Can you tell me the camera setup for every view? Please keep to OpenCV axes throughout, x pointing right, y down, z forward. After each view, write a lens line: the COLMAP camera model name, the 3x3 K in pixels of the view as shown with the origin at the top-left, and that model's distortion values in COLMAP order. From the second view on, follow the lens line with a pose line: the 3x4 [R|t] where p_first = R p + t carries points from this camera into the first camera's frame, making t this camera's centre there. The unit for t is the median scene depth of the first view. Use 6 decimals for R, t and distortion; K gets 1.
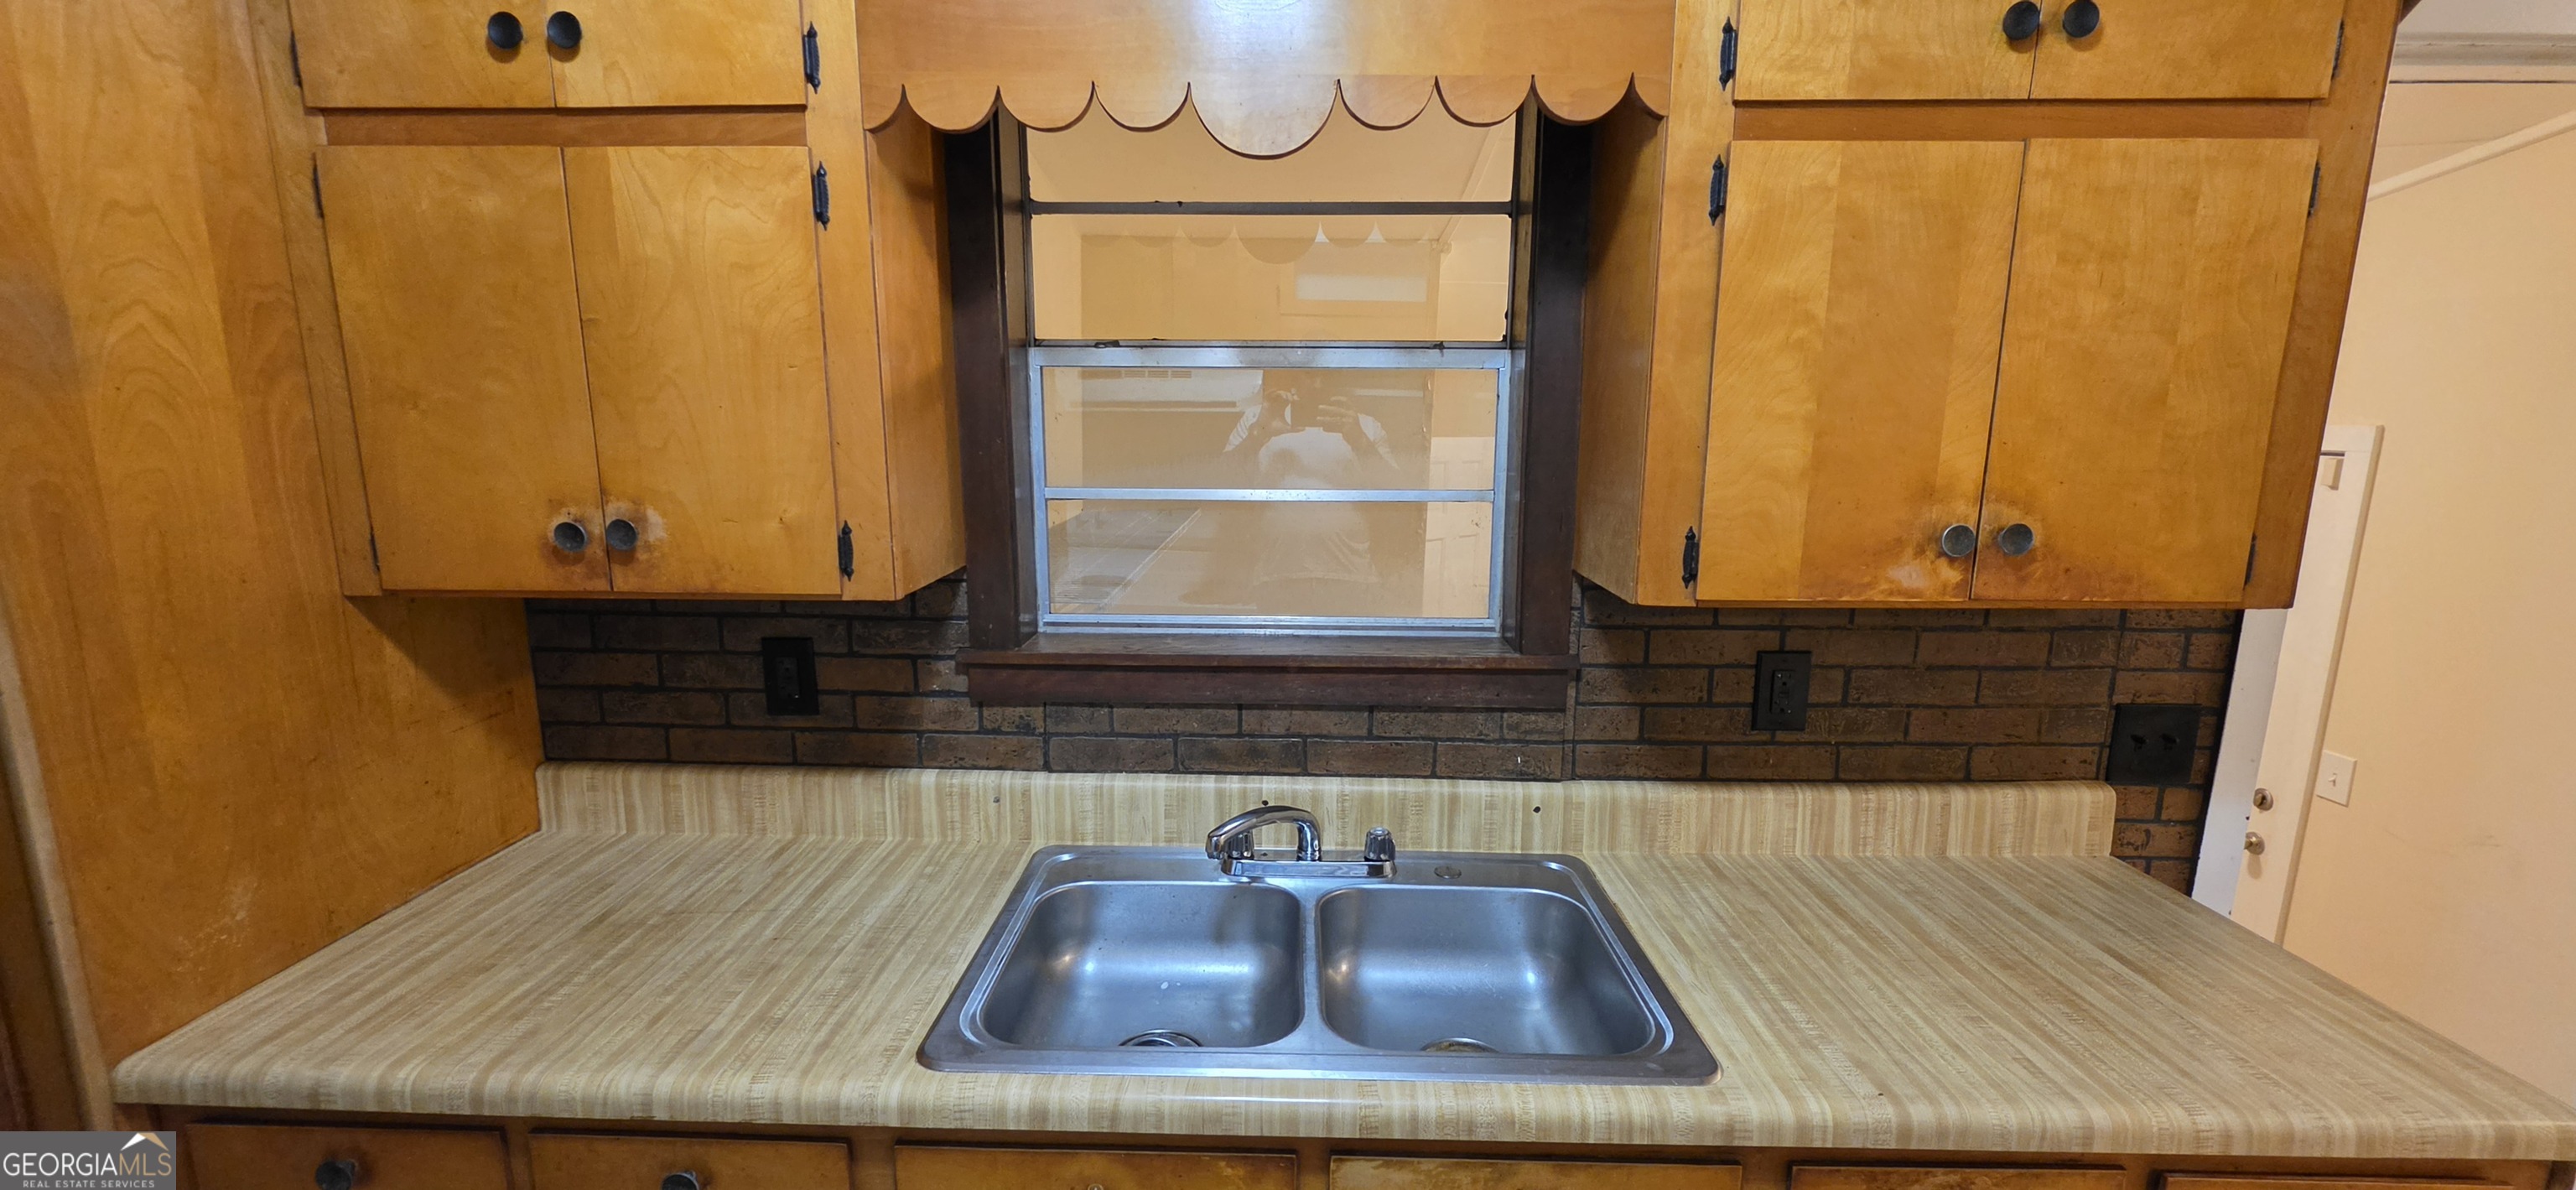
lens RADIAL K [[1028.8, 0, 1267.3], [0, 1028.8, 594.5], [0, 0, 1]] dist [-0.001890, -0.000189]
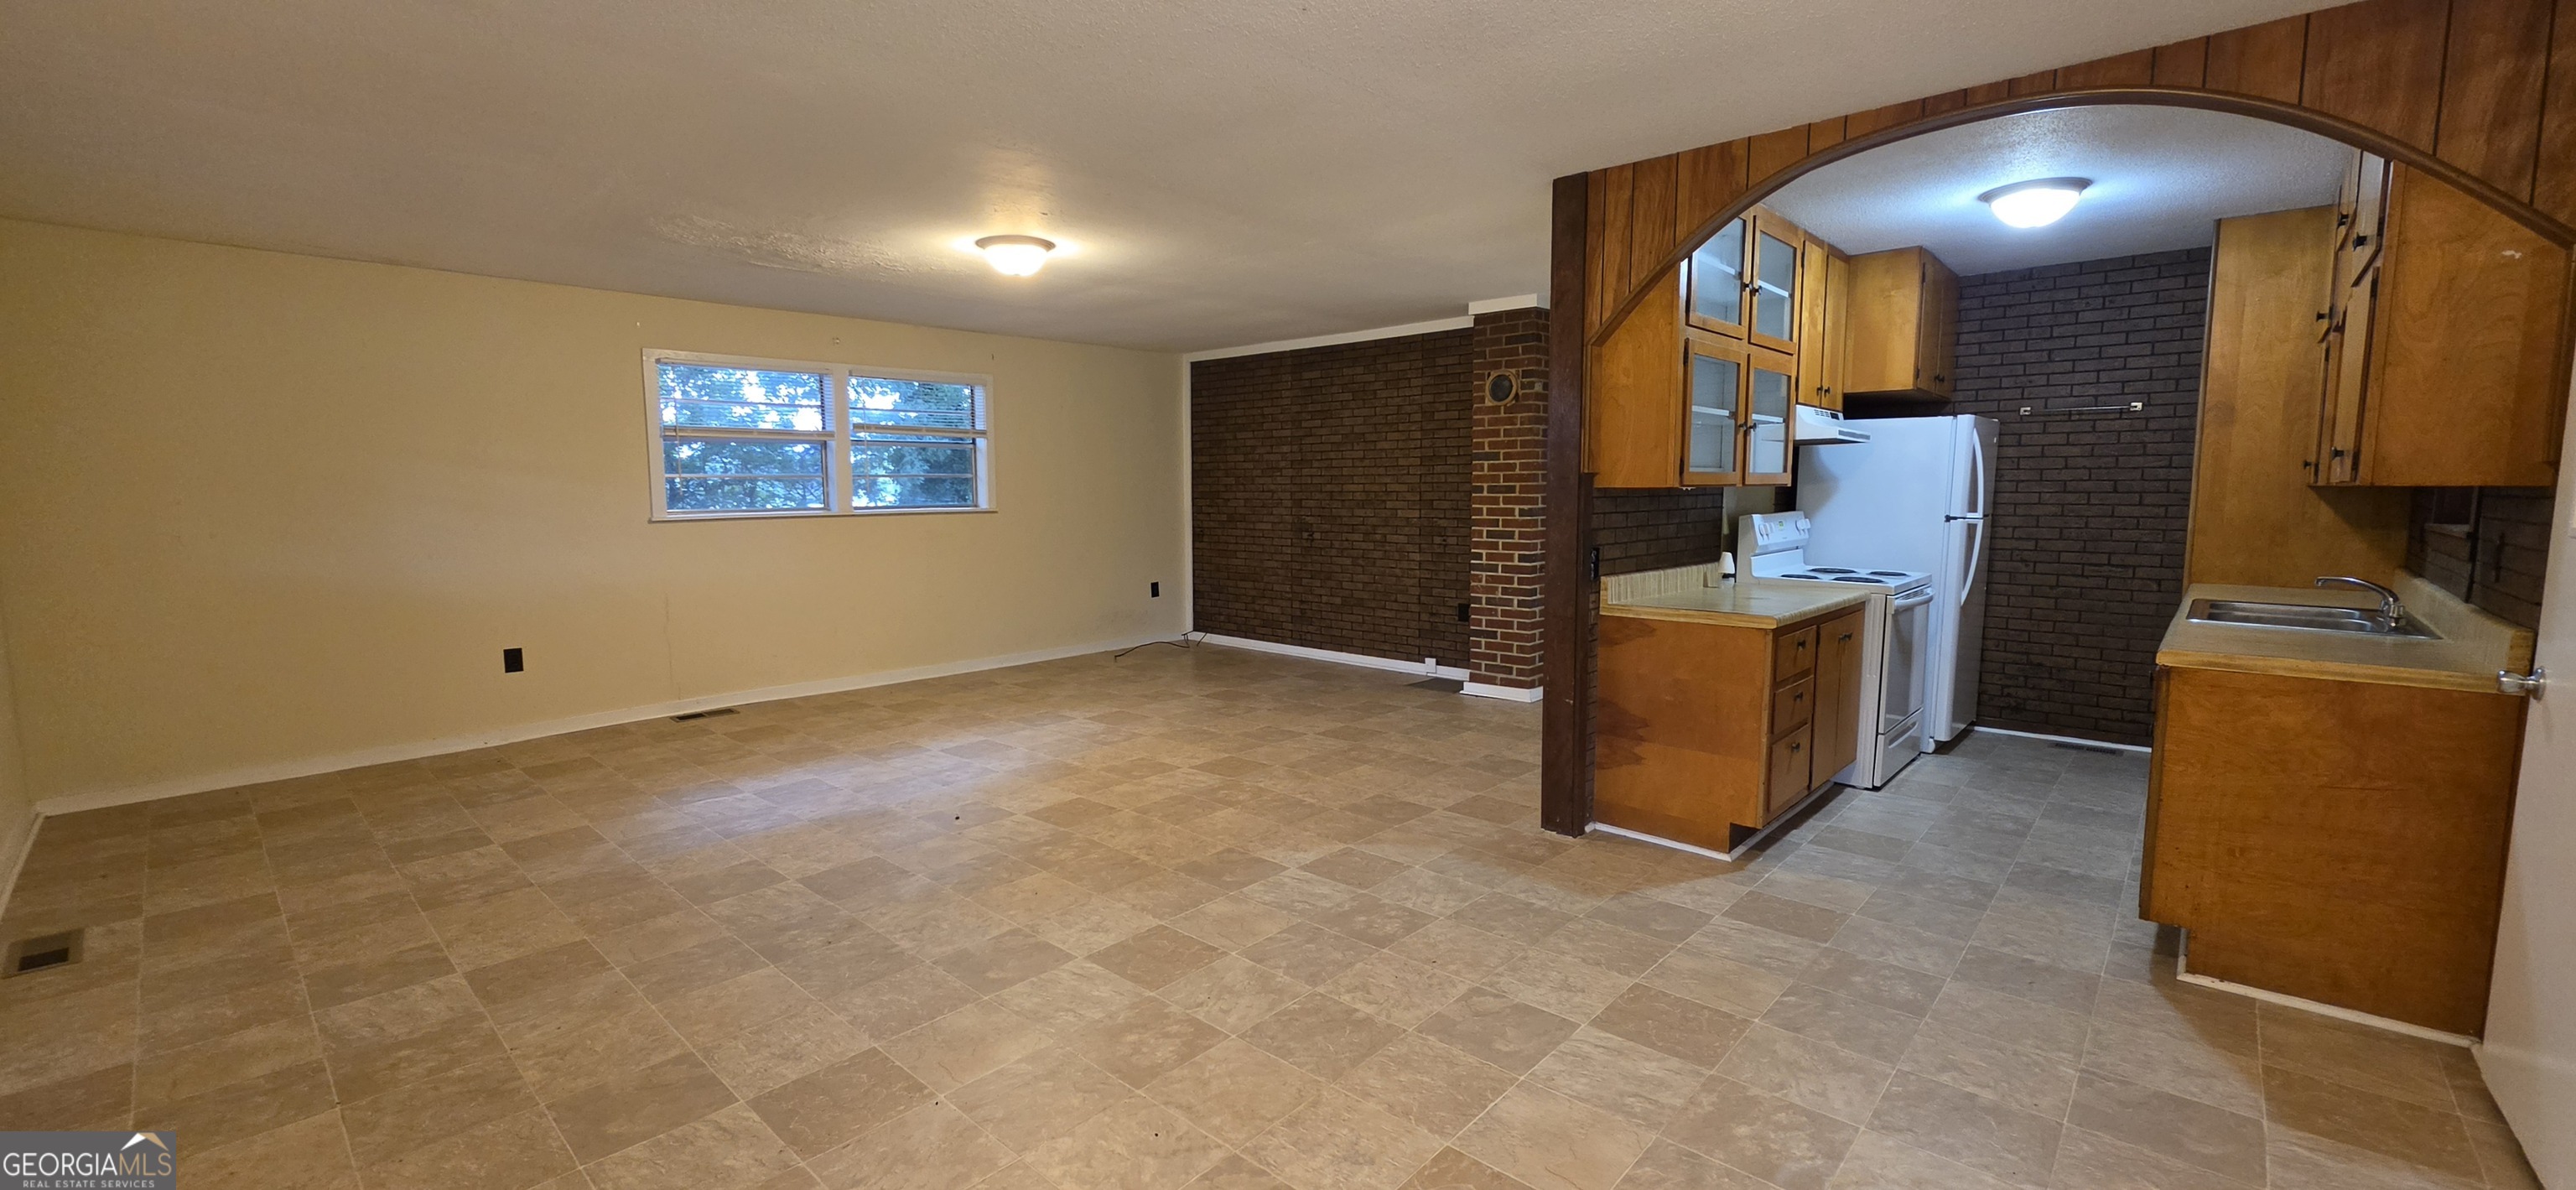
lens RADIAL K [[1028.8, 0, 1267.3], [0, 1028.8, 594.5], [0, 0, 1]] dist [-0.001890, -0.000189]
pose [[-0.662435, 0.078014, -0.745046, 3.118525], [-0.128914, 0.967854, 0.215964, 0.048537], [0.737944, 0.239109, -0.631083, 0.585701]]
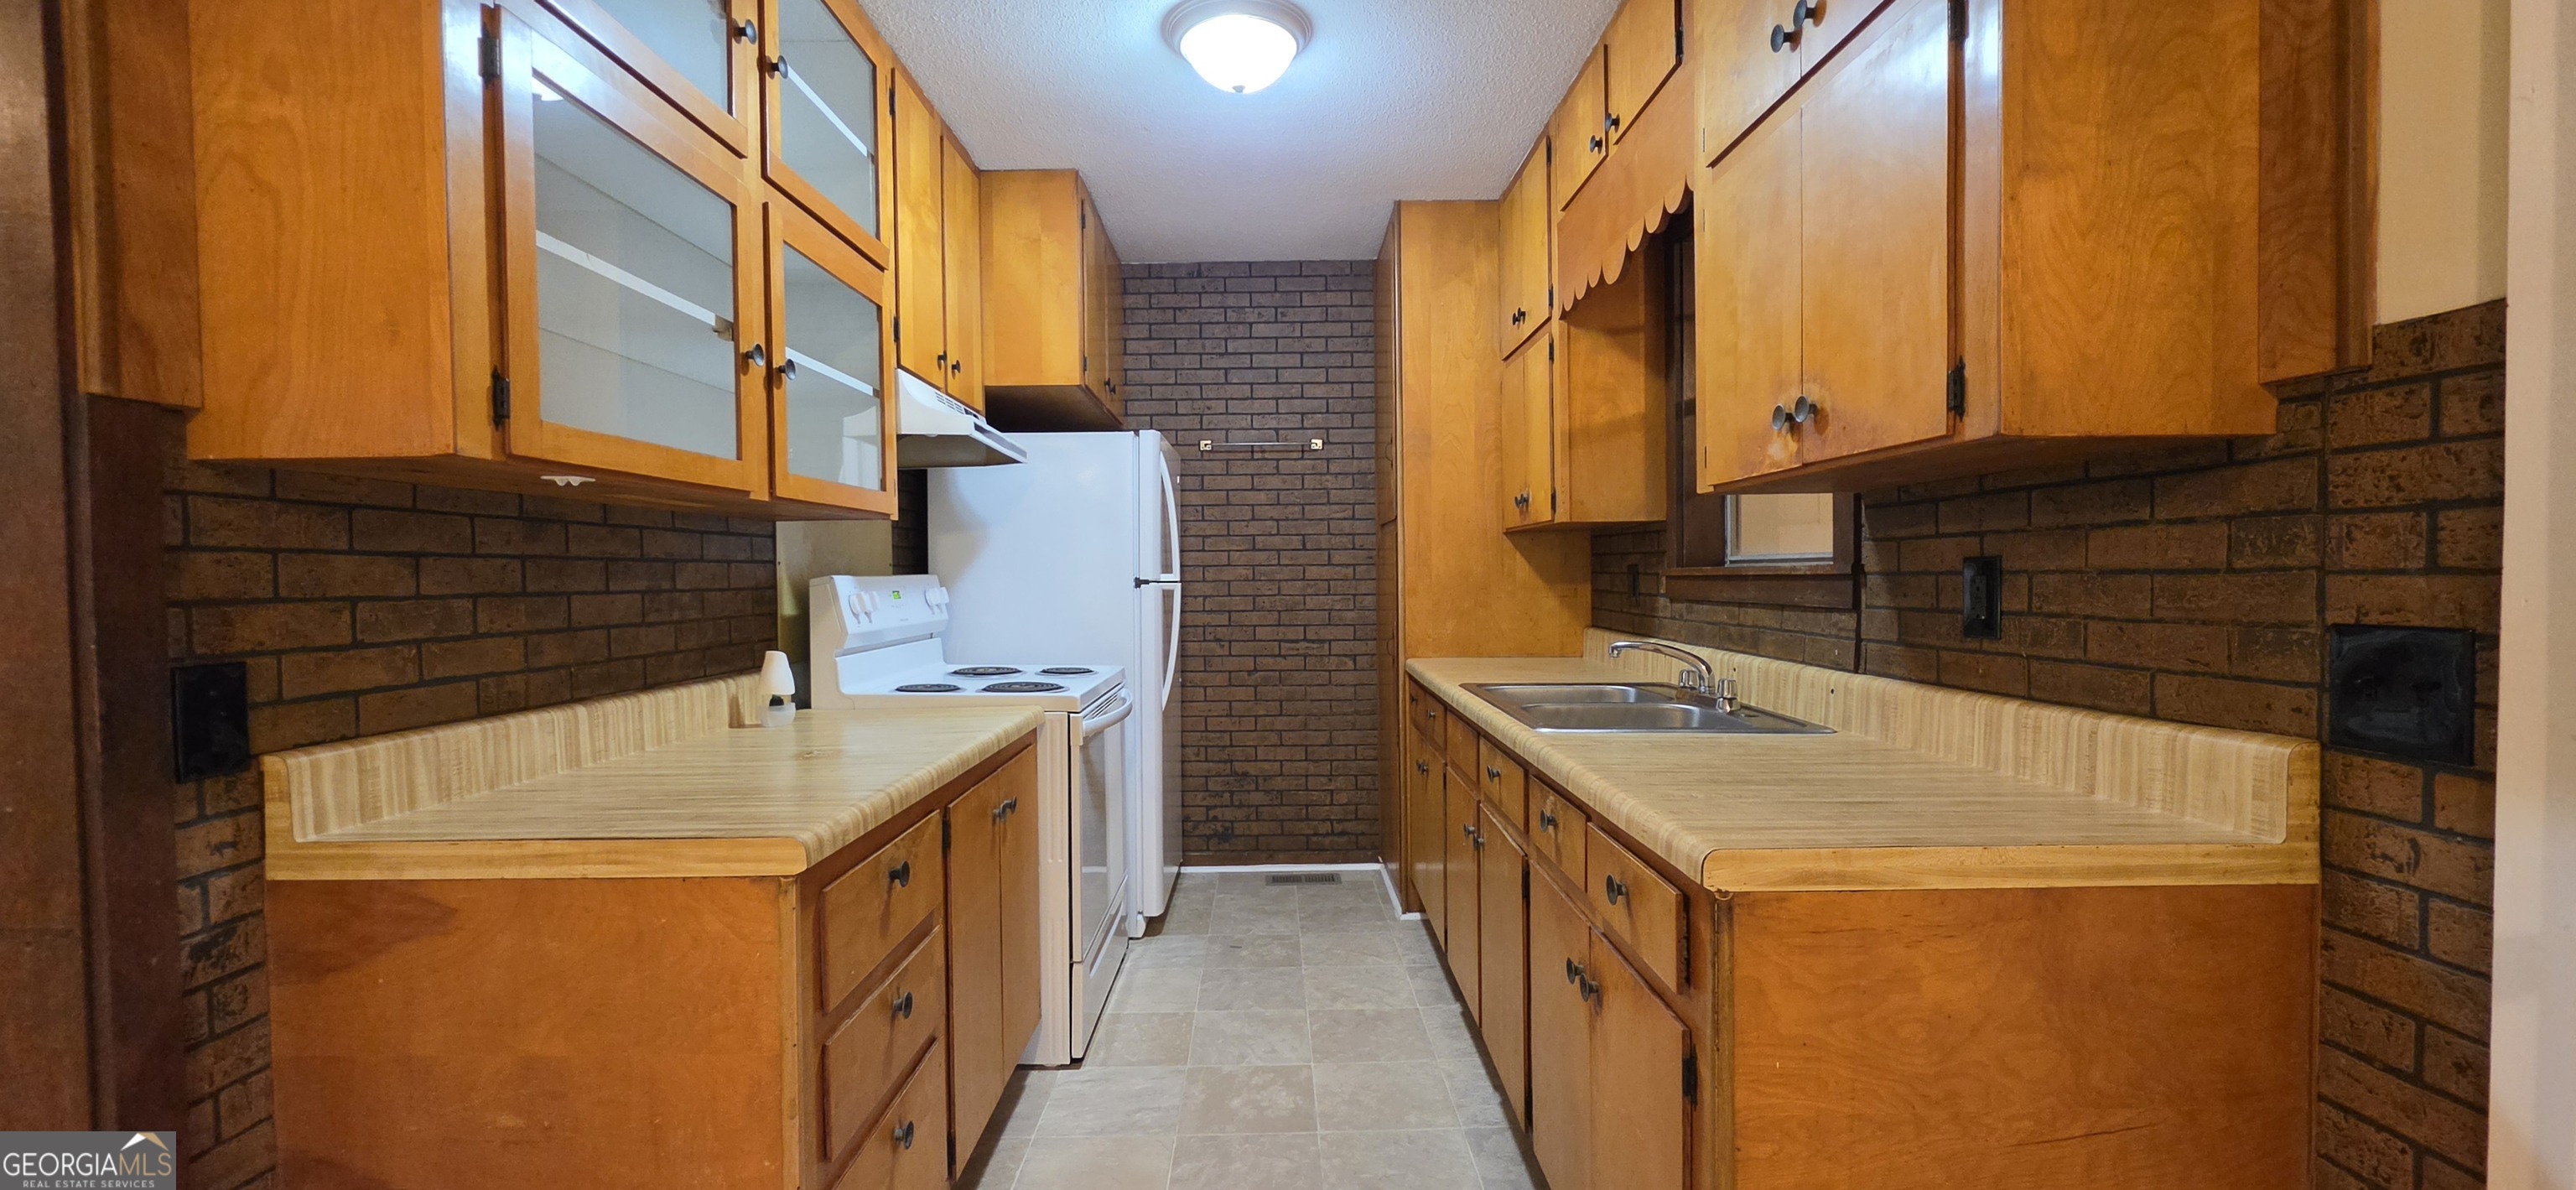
lens RADIAL K [[1028.8, 0, 1267.3], [0, 1028.8, 594.5], [0, 0, 1]] dist [-0.001890, -0.000189]
pose [[0.023824, 0.014985, -0.999604, 1.480504], [-0.163293, 0.986517, 0.010897, 0.193524], [0.986290, 0.162969, 0.025950, 0.290152]]
